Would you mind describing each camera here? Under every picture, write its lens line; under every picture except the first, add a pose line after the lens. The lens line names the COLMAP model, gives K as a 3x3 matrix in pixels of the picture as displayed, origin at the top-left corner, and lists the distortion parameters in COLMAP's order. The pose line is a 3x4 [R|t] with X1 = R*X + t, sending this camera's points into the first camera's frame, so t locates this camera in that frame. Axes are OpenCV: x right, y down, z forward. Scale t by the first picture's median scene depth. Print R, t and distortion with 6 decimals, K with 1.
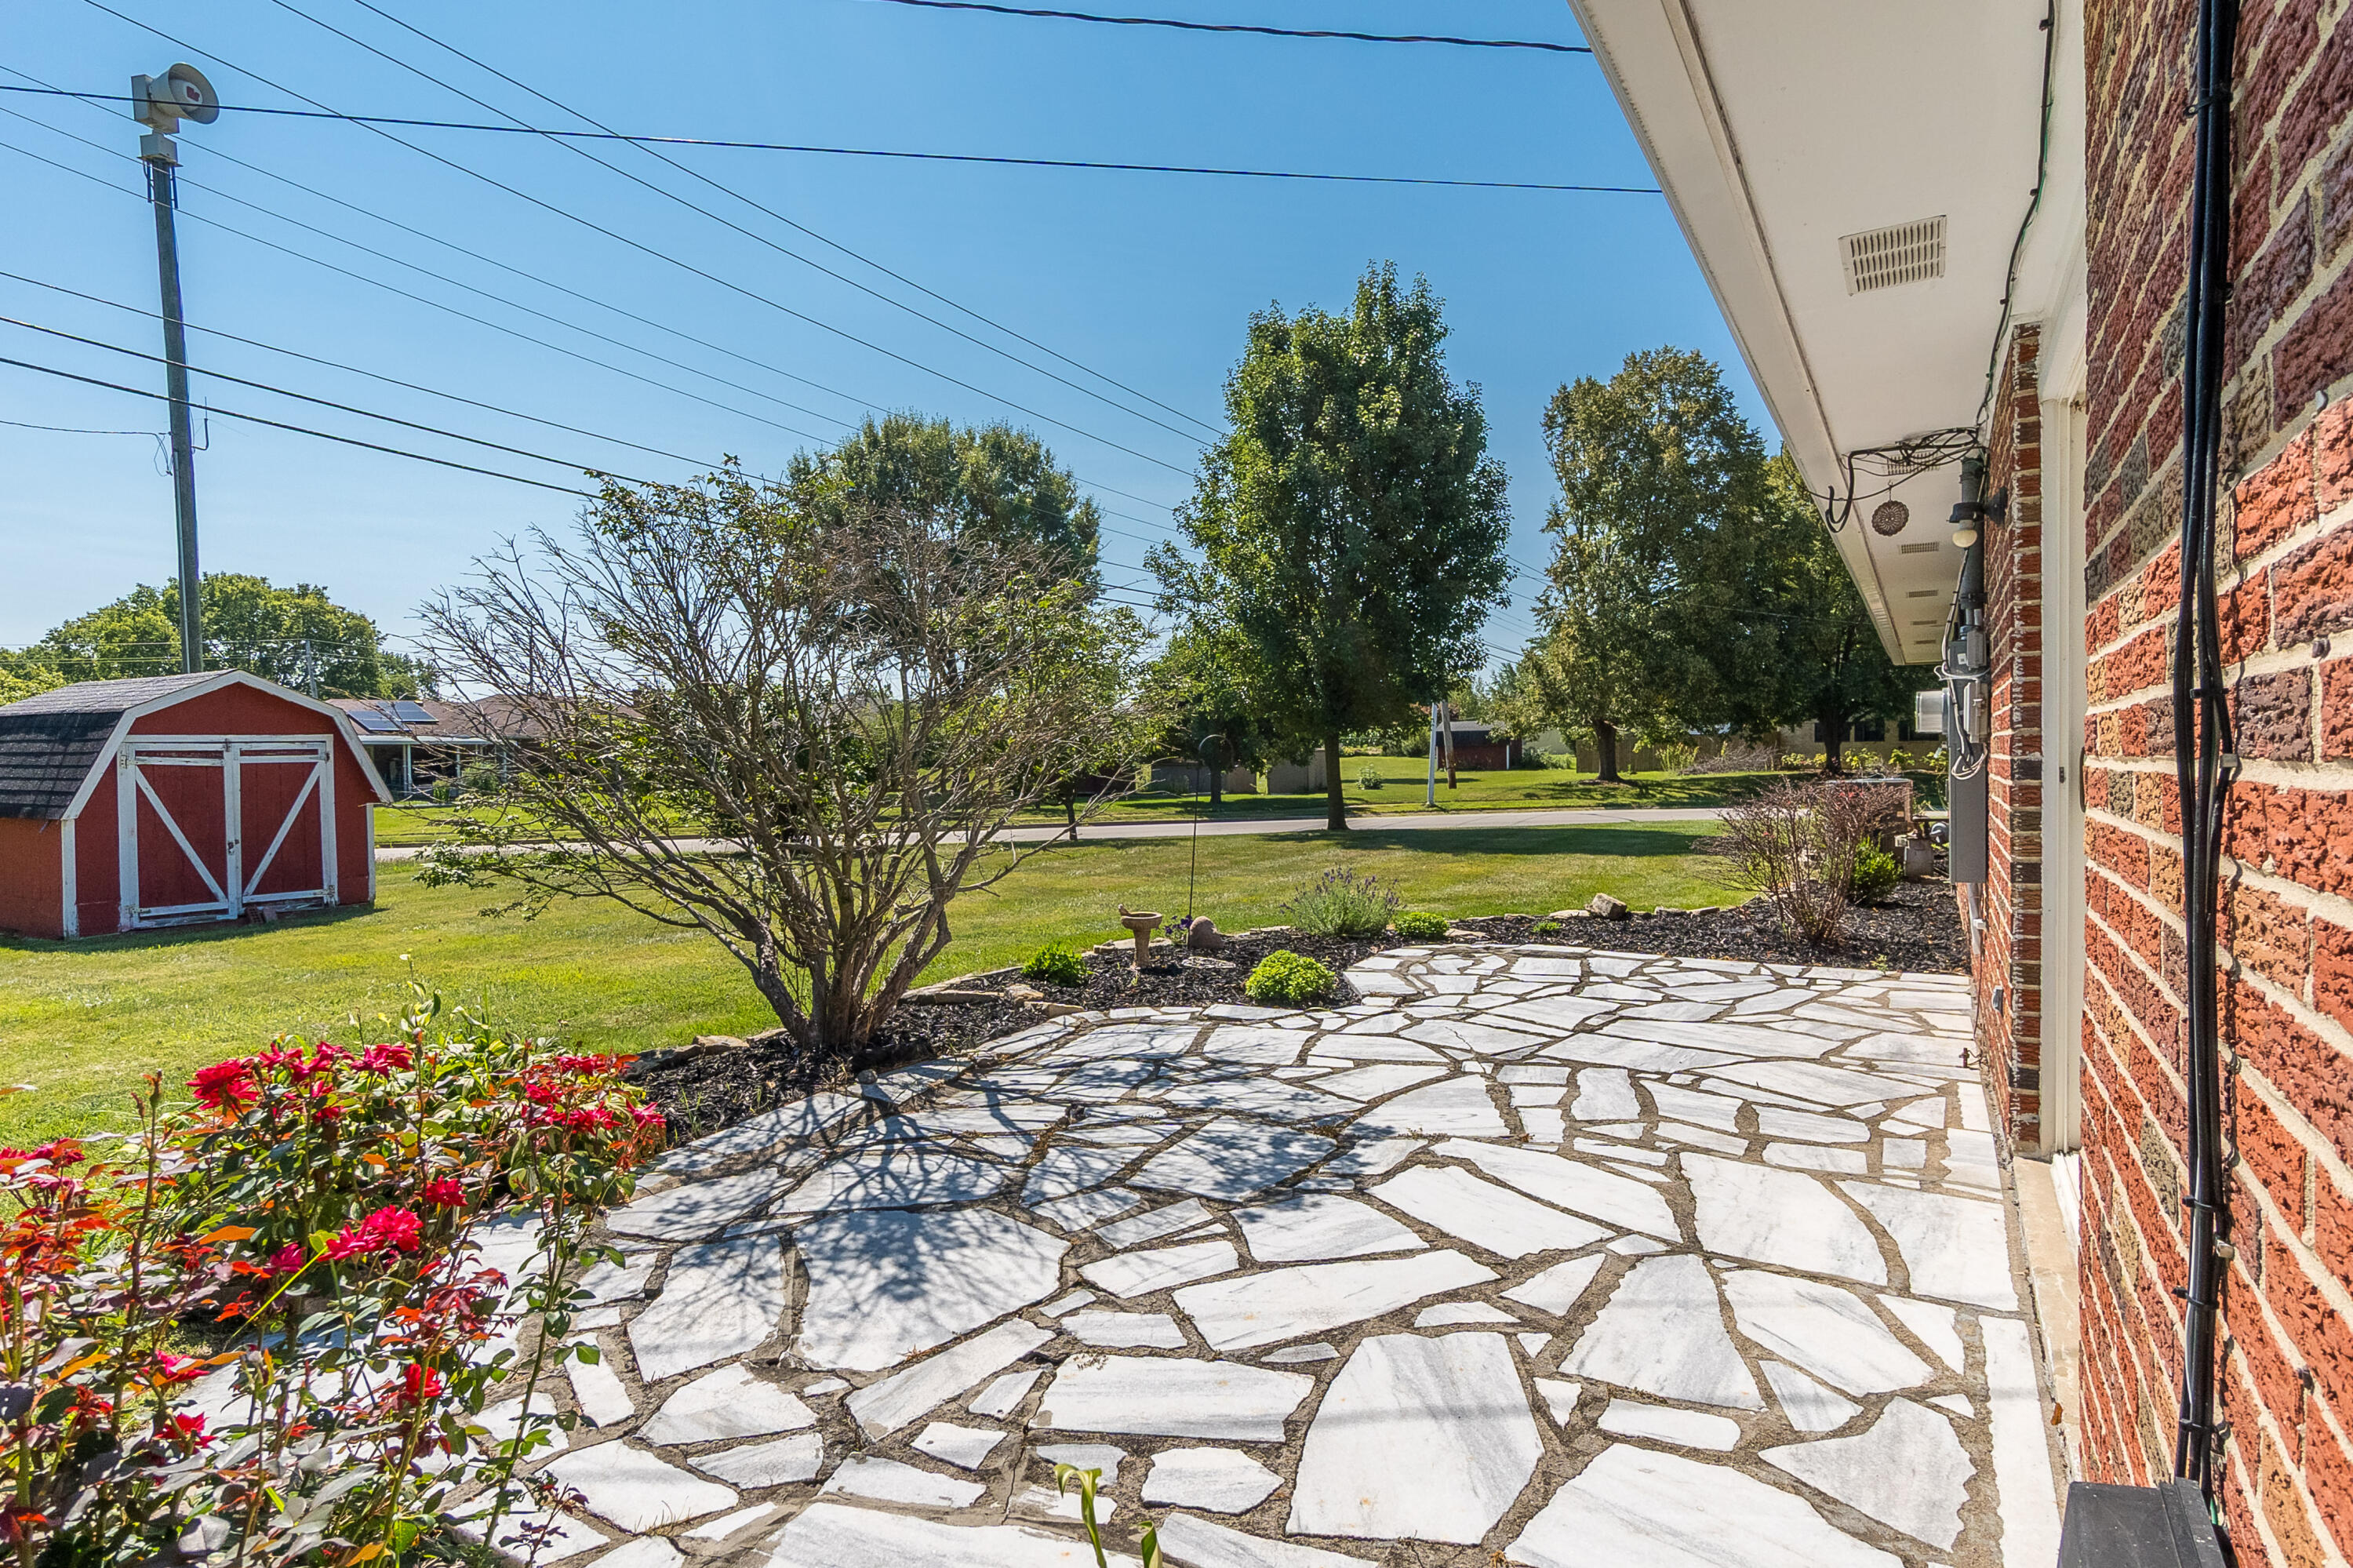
lens RADIAL K [[1194.9, 0, 1195.5], [0, 1194.9, 787.7], [0, 0, 1]] dist [-0.011487, 0.005697]
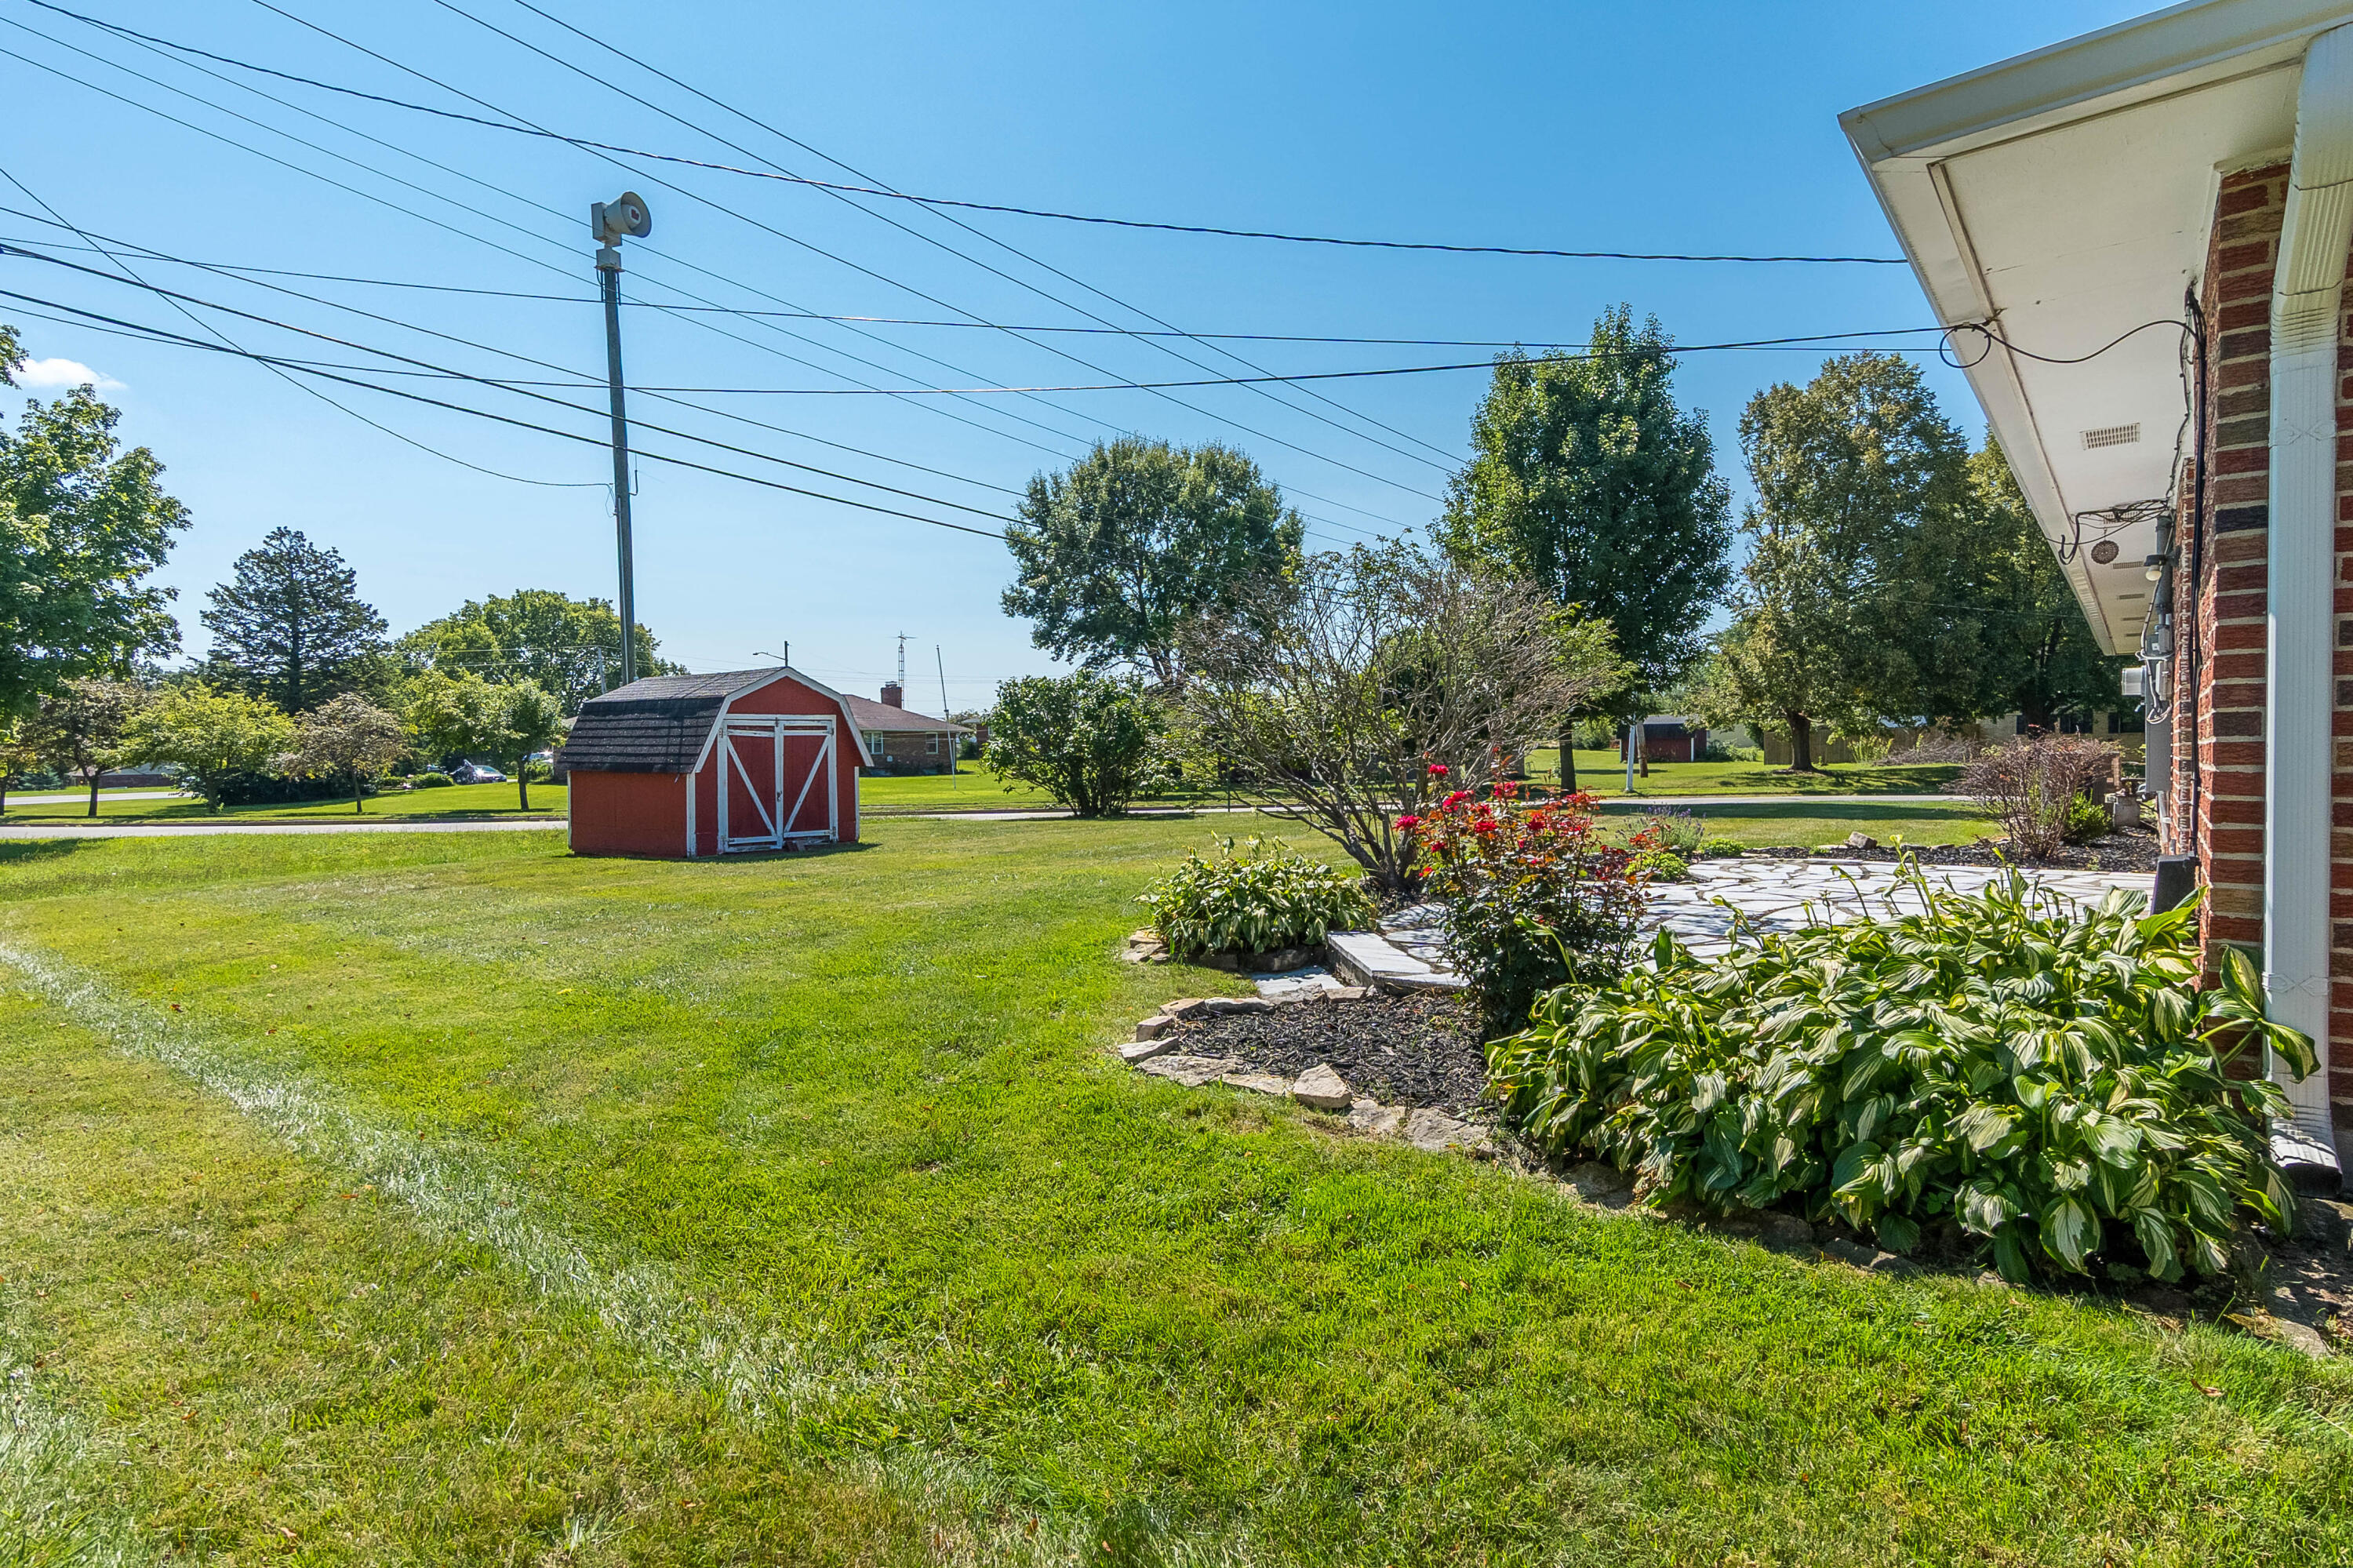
lens RADIAL K [[1194.9, 0, 1165.9], [0, 1194.9, 791.8], [0, 0, 1]] dist [-0.011487, 0.005697]
pose [[0.990688, 0.007497, -0.135947, -0.067425], [-0.007015, 0.999967, 0.004022, 0.013403], [0.135972, -0.003031, 0.990708, -0.113650]]
